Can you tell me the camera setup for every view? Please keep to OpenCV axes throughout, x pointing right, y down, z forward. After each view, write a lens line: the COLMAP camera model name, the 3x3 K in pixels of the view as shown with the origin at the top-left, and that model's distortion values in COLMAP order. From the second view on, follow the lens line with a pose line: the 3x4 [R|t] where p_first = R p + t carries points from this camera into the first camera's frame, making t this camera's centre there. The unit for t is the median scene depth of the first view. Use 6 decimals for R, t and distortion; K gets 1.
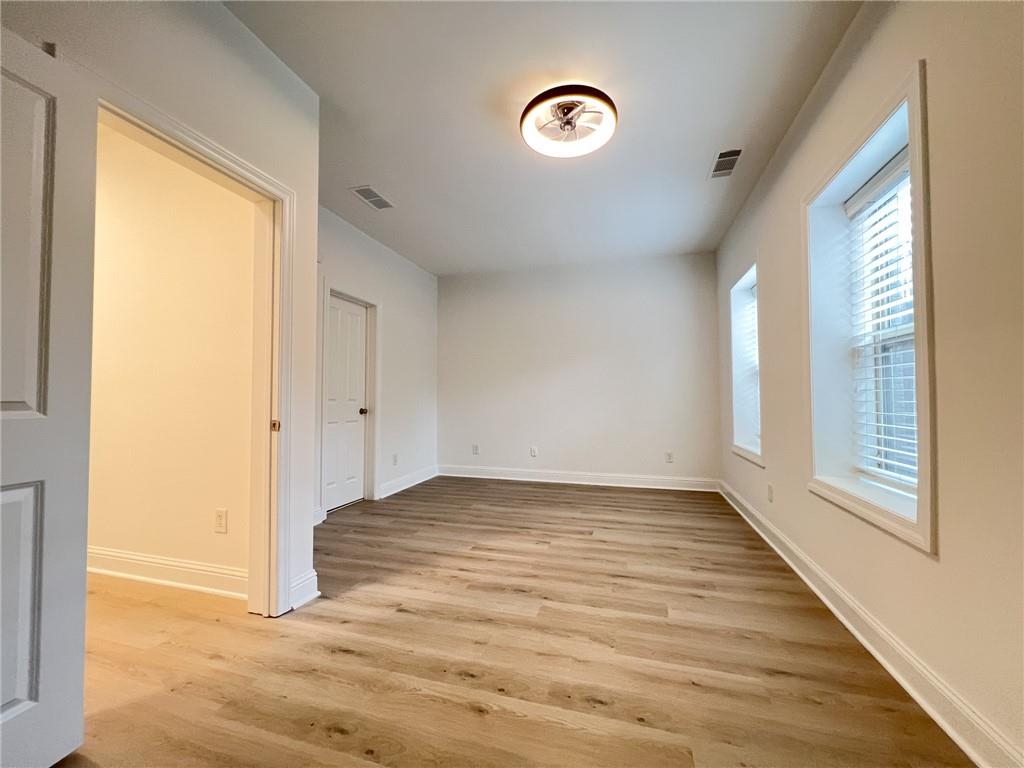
lens RADIAL K [[413.5, 0, 509.0], [0, 413.5, 383.9], [0, 0, 1]] dist [-0.001753, 0.000461]
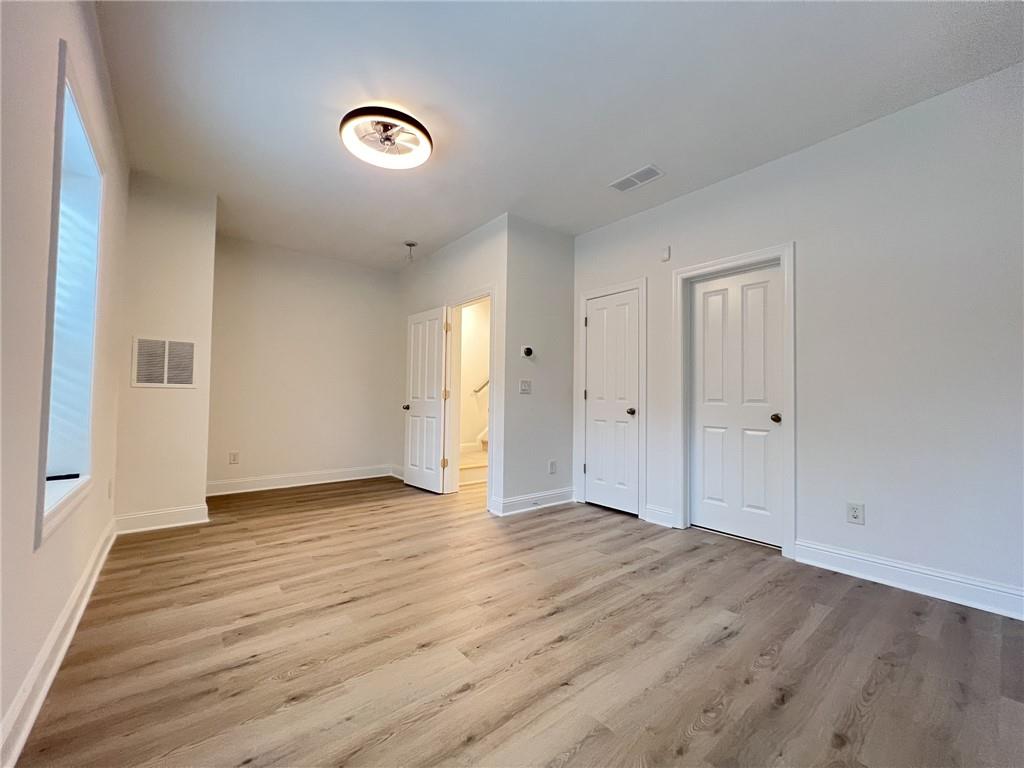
lens RADIAL K [[413.5, 0, 509.0], [0, 413.5, 383.9], [0, 0, 1]] dist [-0.001753, 0.000461]
pose [[-0.571585, -0.036578, -0.819727, 0.728126], [0.018387, 0.998184, -0.057362, 0.067317], [0.820337, -0.047860, -0.569874, 1.636889]]
